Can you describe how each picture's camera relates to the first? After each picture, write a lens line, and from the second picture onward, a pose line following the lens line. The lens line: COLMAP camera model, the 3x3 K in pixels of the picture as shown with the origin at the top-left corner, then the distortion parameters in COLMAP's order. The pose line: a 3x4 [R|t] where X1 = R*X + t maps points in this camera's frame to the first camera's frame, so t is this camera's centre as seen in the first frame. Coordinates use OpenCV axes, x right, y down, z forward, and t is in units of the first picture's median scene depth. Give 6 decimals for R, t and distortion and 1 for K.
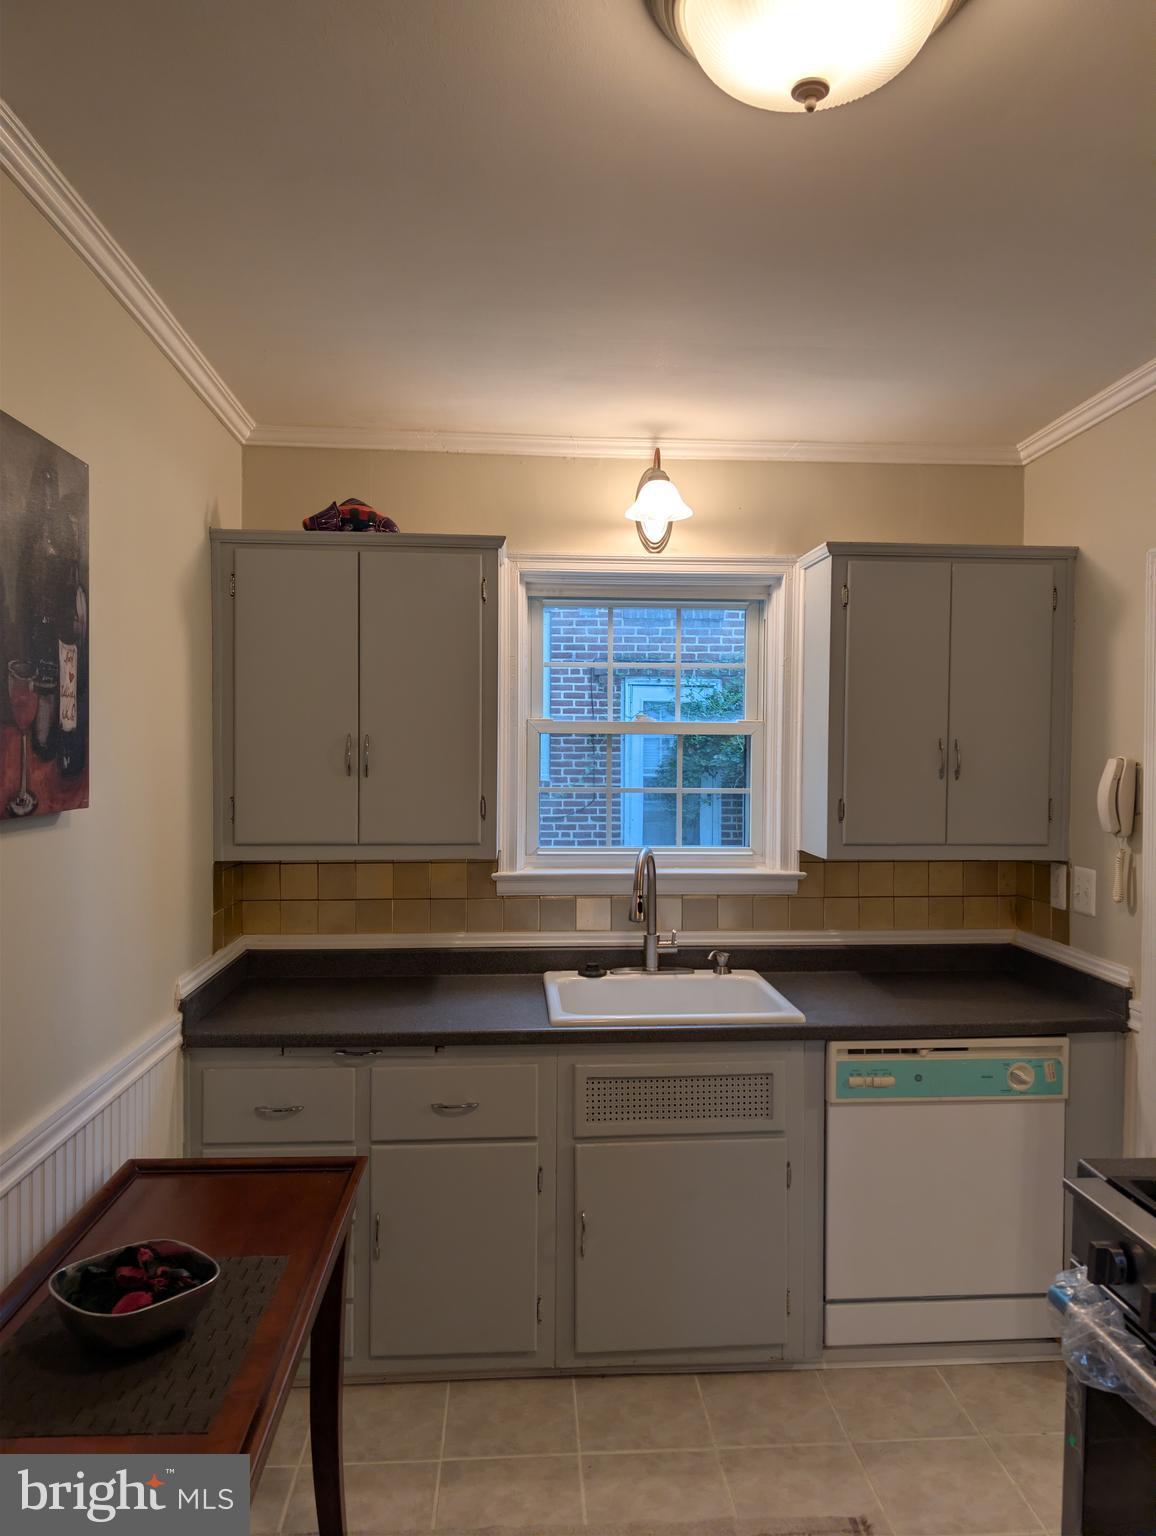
lens RADIAL K [[1096.1, 0, 581.9], [0, 1096.1, 771.5], [0, 0, 1]] dist [0.008387, -0.002838]
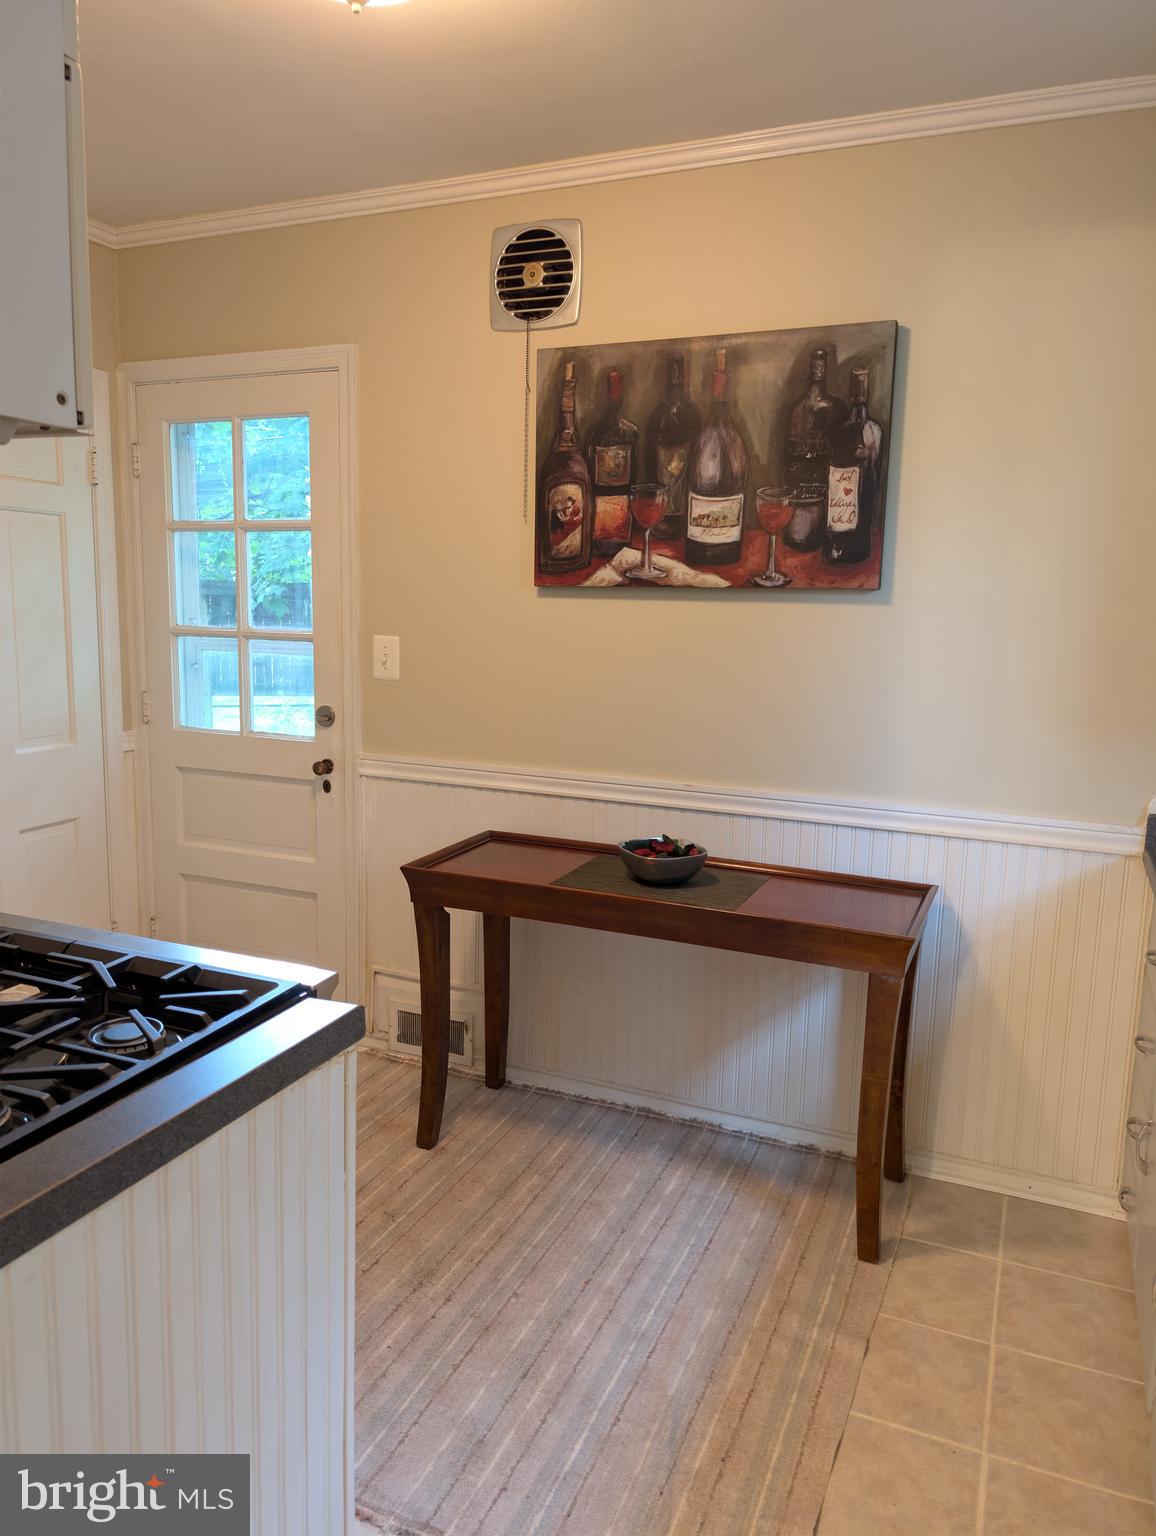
lens RADIAL K [[1096.1, 0, 580.5], [0, 1096.1, 770.4], [0, 0, 1]] dist [0.008387, -0.002838]
pose [[-0.451319, 0.124591, -0.883622, 0.625665], [-0.039911, 0.986396, 0.159466, 0.035564], [0.891470, 0.107236, -0.440207, 0.879006]]
